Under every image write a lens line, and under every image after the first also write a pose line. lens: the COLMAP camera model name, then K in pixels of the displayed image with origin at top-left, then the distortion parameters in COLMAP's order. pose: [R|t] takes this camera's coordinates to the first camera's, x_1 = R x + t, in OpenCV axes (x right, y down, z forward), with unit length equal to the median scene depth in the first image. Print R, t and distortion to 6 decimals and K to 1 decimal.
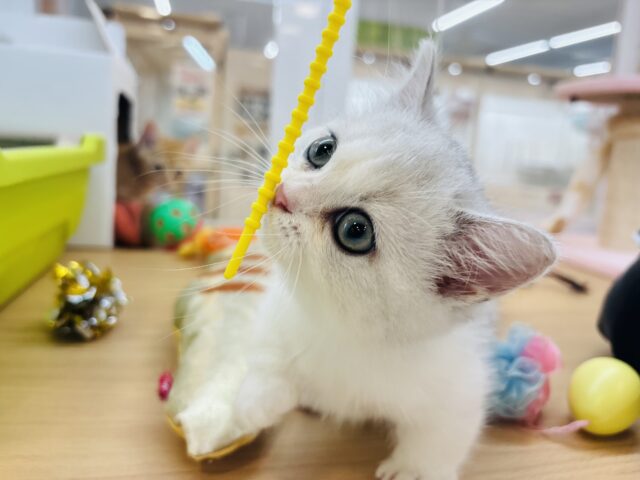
lens RADIAL K [[517.2, 0, 324.4], [0, 517.2, 238.5], [0, 0, 1]] dist [-0.011844, -0.014621]
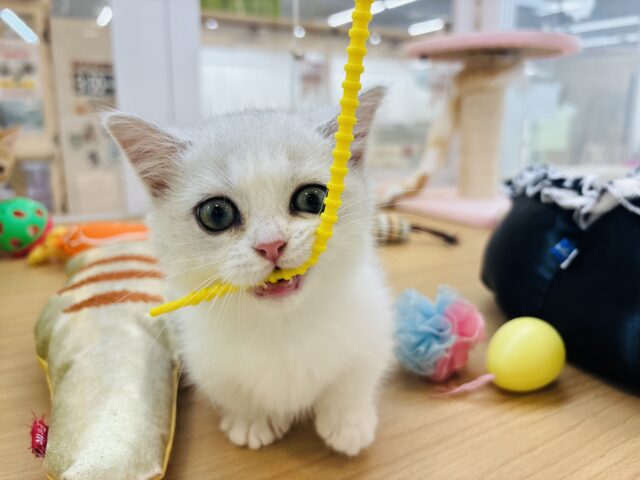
lens RADIAL K [[517.2, 0, 324.4], [0, 517.2, 238.5], [0, 0, 1]] dist [-0.011844, -0.014621]
pose [[0.960431, -0.131047, 0.245761, -0.012495], [0.115910, 0.990413, 0.075143, -0.015463], [-0.253252, -0.043684, 0.966414, 0.043171]]
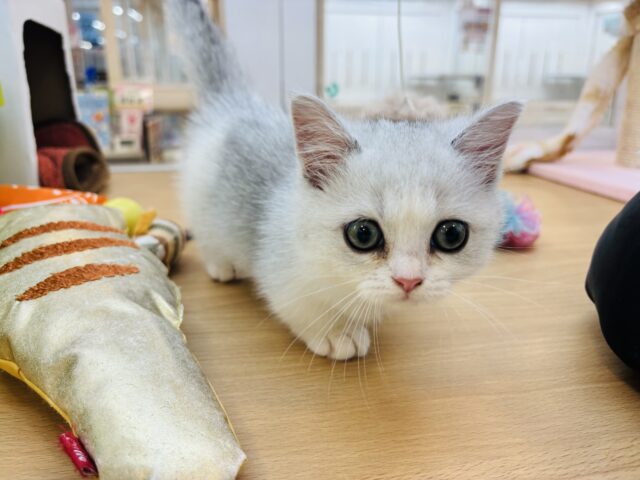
lens RADIAL K [[514.0, 0, 311.2], [0, 514.0, 241.8], [0, 0, 1]] dist [0.001181, -0.000481]
pose [[0.995063, -0.055910, -0.081999, 0.118338], [0.066677, 0.988590, 0.135069, -0.007985], [0.073511, -0.139870, 0.987437, 0.135062]]
